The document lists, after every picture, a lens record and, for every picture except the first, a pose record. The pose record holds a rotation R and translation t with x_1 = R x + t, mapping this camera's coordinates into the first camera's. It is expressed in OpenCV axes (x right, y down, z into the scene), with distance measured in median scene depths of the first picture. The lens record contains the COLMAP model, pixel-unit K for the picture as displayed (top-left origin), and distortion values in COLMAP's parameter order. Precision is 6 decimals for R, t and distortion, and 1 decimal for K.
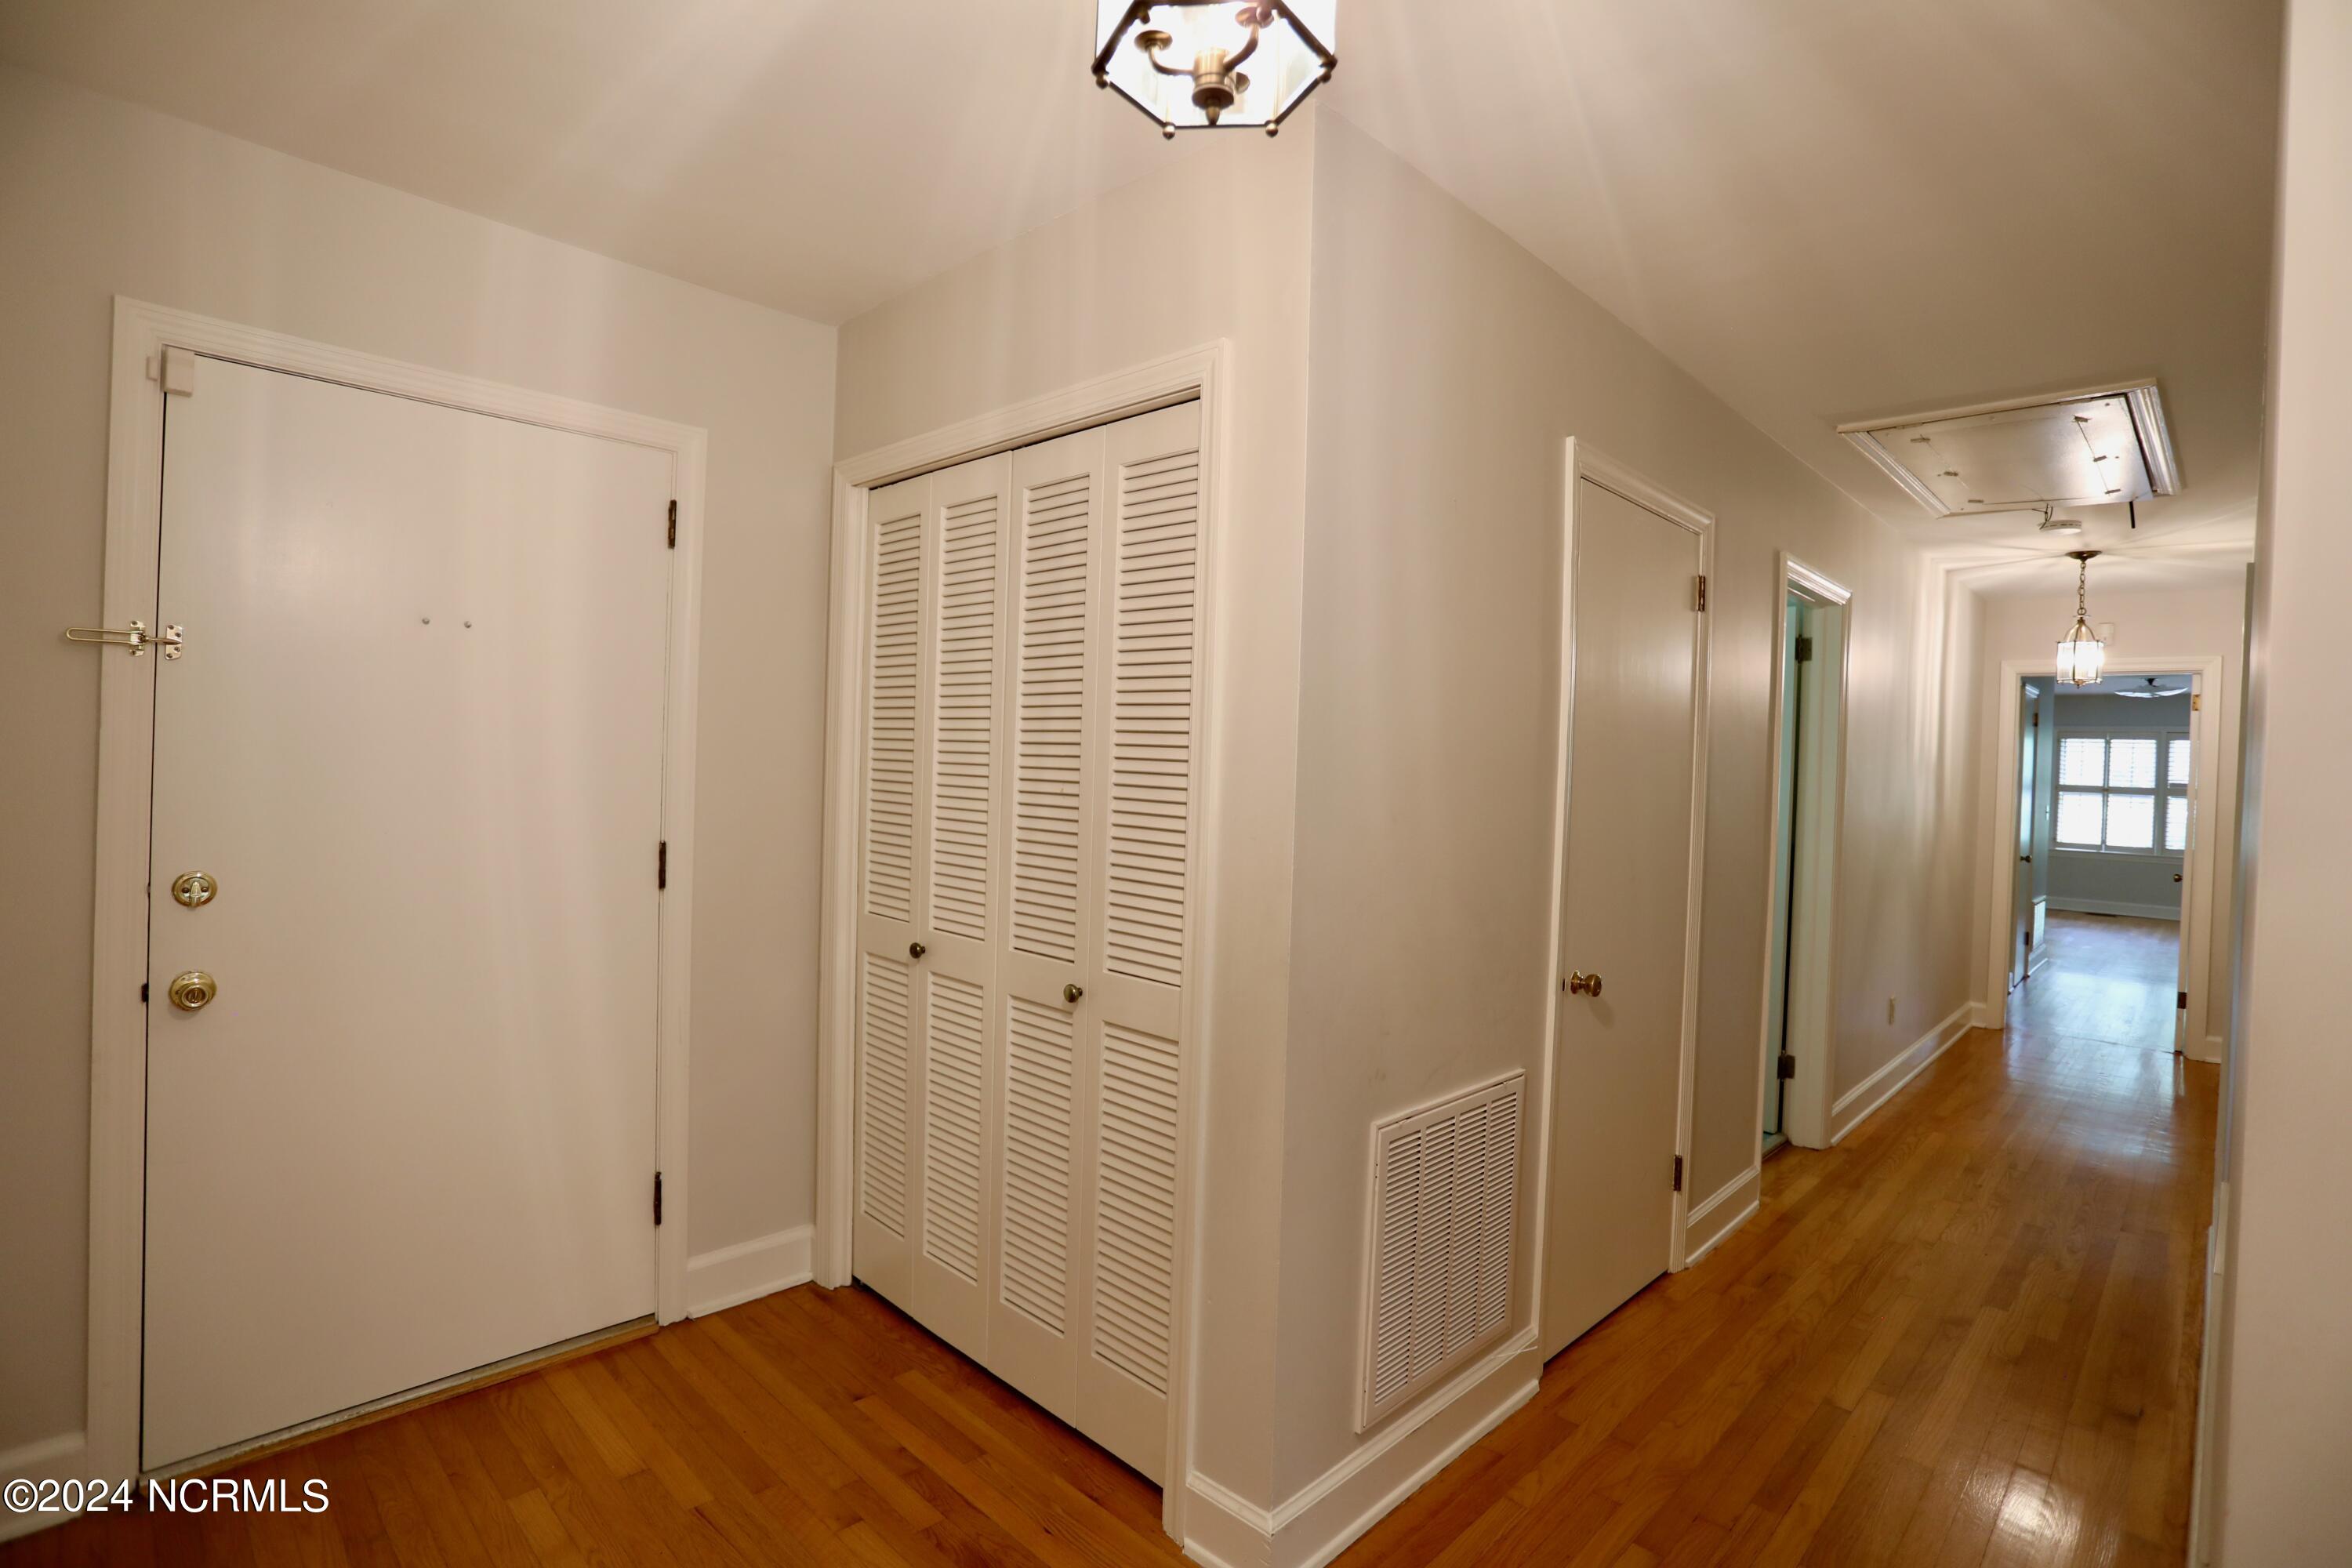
lens RADIAL K [[1142.5, 0, 1169.3], [0, 1142.5, 767.6], [0, 0, 1]] dist [-0.074664, 0.032820]
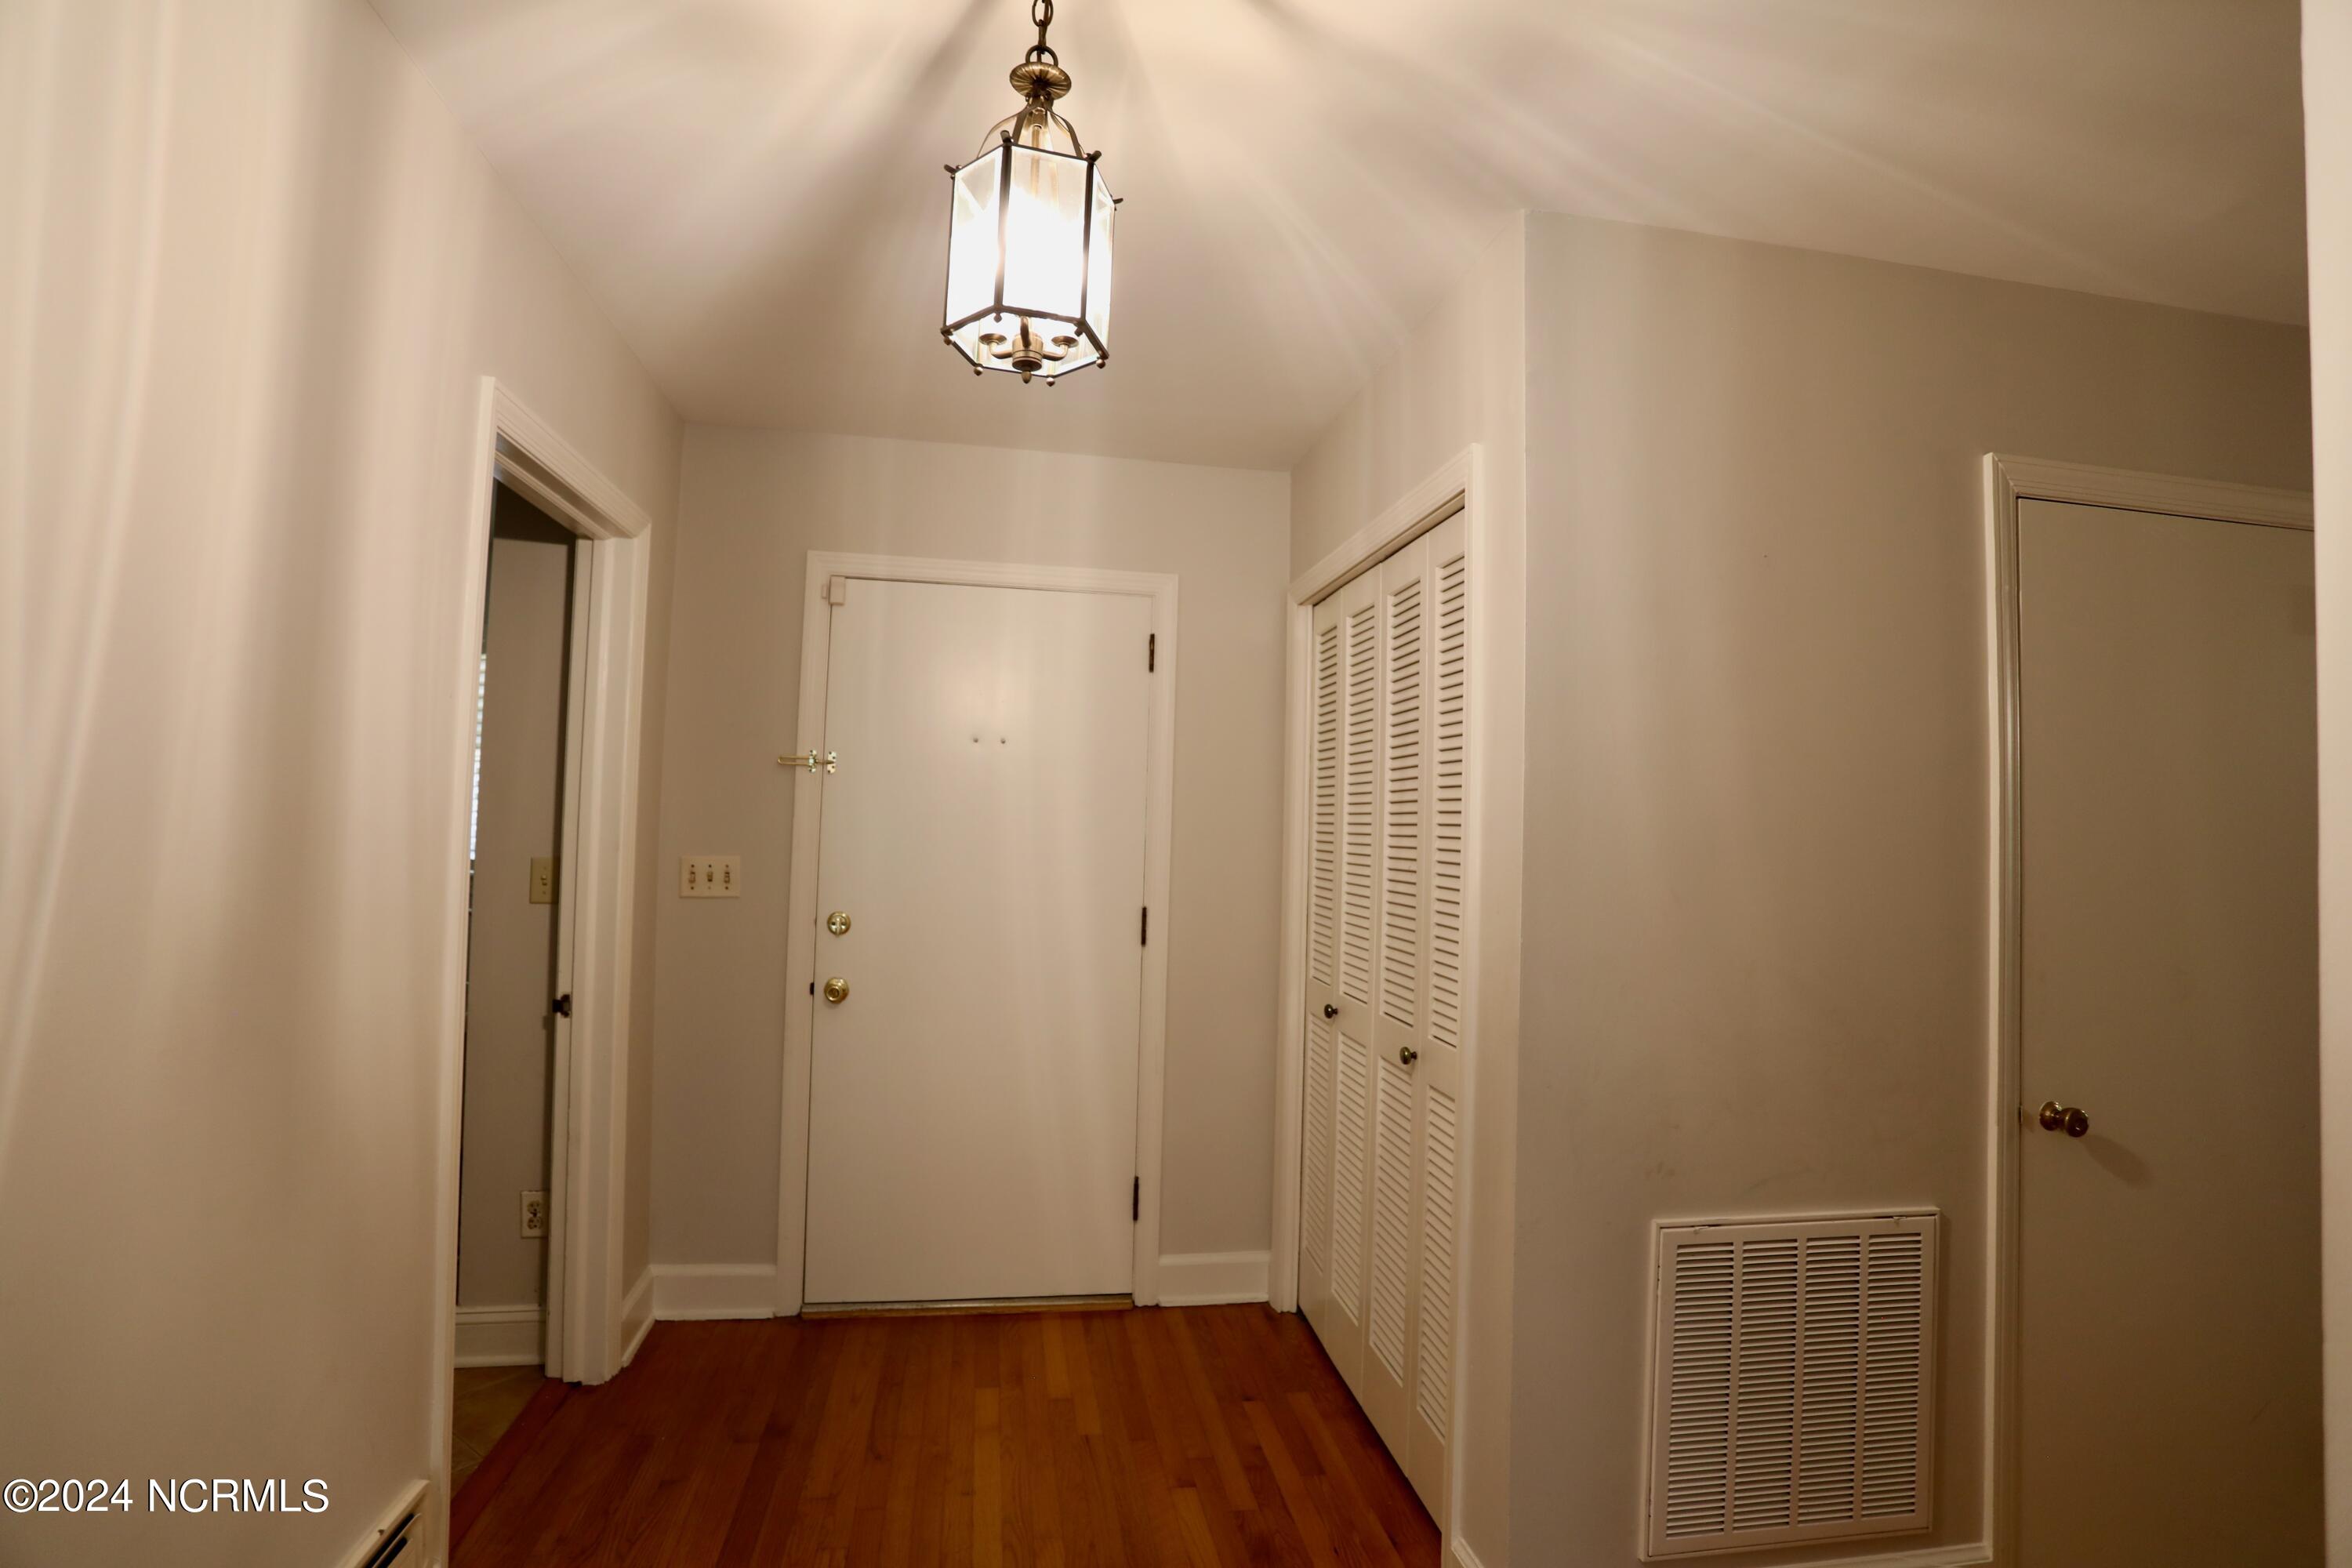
lens RADIAL K [[1145.7, 0, 1173.0], [0, 1145.7, 768.2], [0, 0, 1]] dist [-0.080546, 0.038739]
pose [[0.809301, -0.037959, -0.586166, 0.358769], [-0.009117, 0.996978, -0.077150, 0.011484], [0.587323, 0.067782, 0.806509, -0.013198]]
